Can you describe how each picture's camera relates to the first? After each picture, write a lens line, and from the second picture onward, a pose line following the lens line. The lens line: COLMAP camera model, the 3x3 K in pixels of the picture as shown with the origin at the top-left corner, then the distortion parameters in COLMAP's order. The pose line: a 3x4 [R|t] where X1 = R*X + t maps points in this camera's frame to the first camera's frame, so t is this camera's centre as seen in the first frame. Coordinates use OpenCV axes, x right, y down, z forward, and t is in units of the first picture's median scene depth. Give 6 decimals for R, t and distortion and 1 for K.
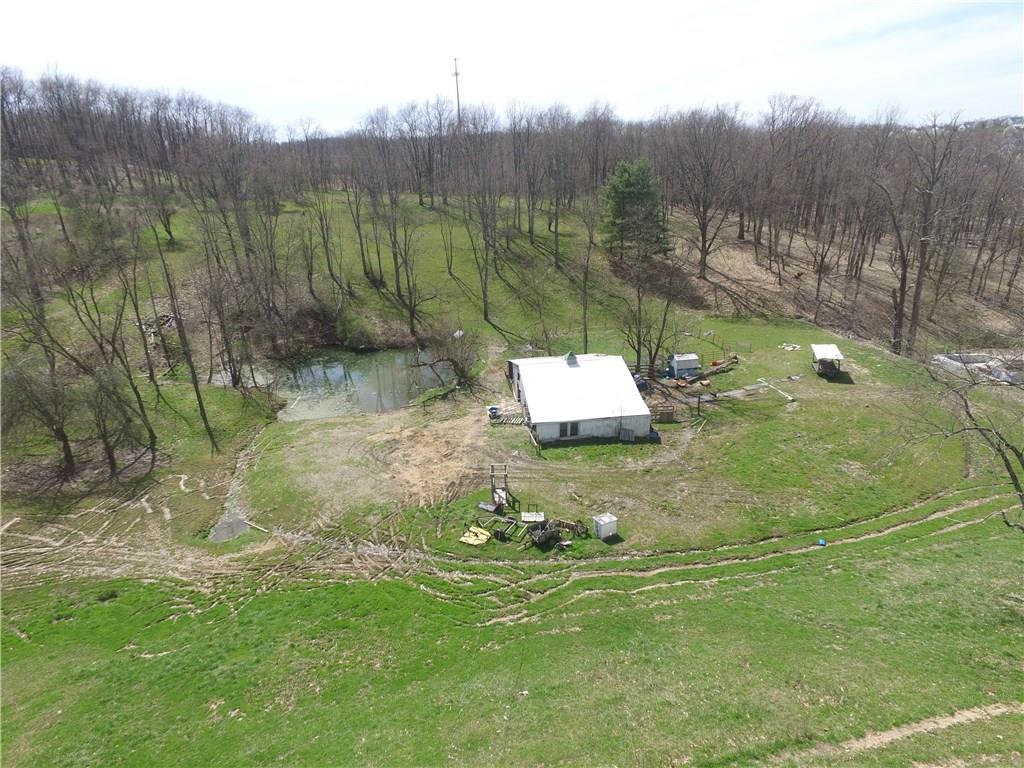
lens RADIAL K [[591.8, 0, 510.5], [0, 591.8, 387.7], [0, 0, 1]] dist [-0.003599, 0.000397]
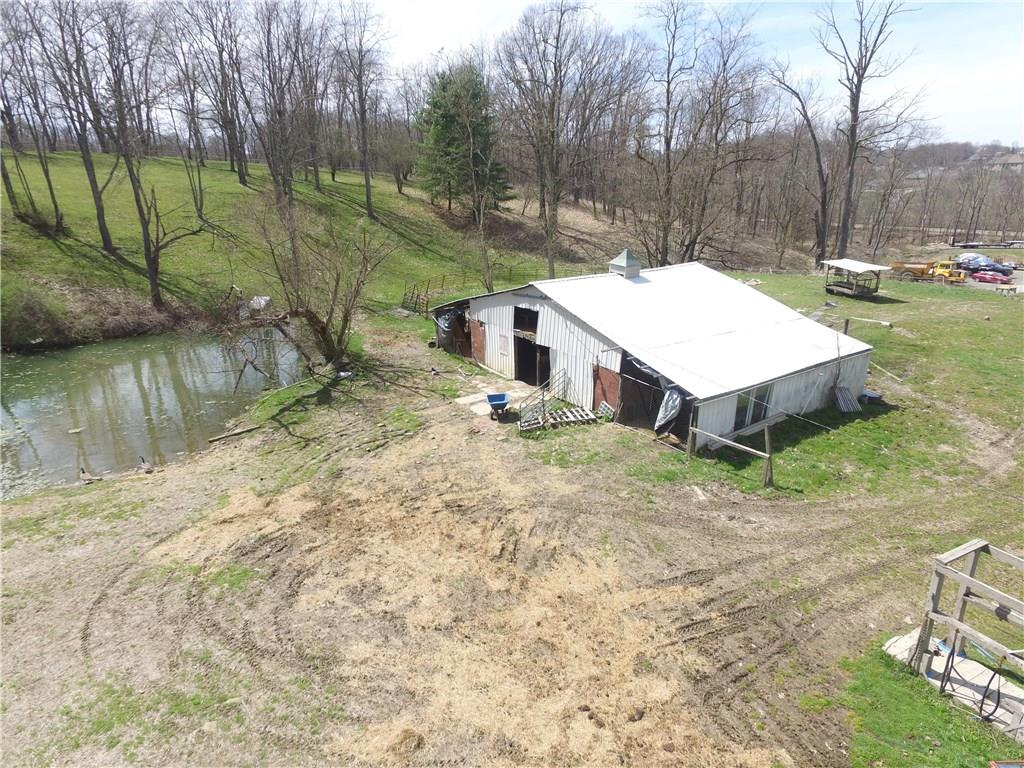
lens RADIAL K [[591.2, 0, 508.8], [0, 591.2, 386.6], [0, 0, 1]] dist [-0.009871, 0.009341]
pose [[0.889055, -0.129082, 0.439225, -0.185834], [0.149344, 0.988716, -0.011725, 0.032890], [-0.432755, 0.076020, 0.898301, 0.621313]]
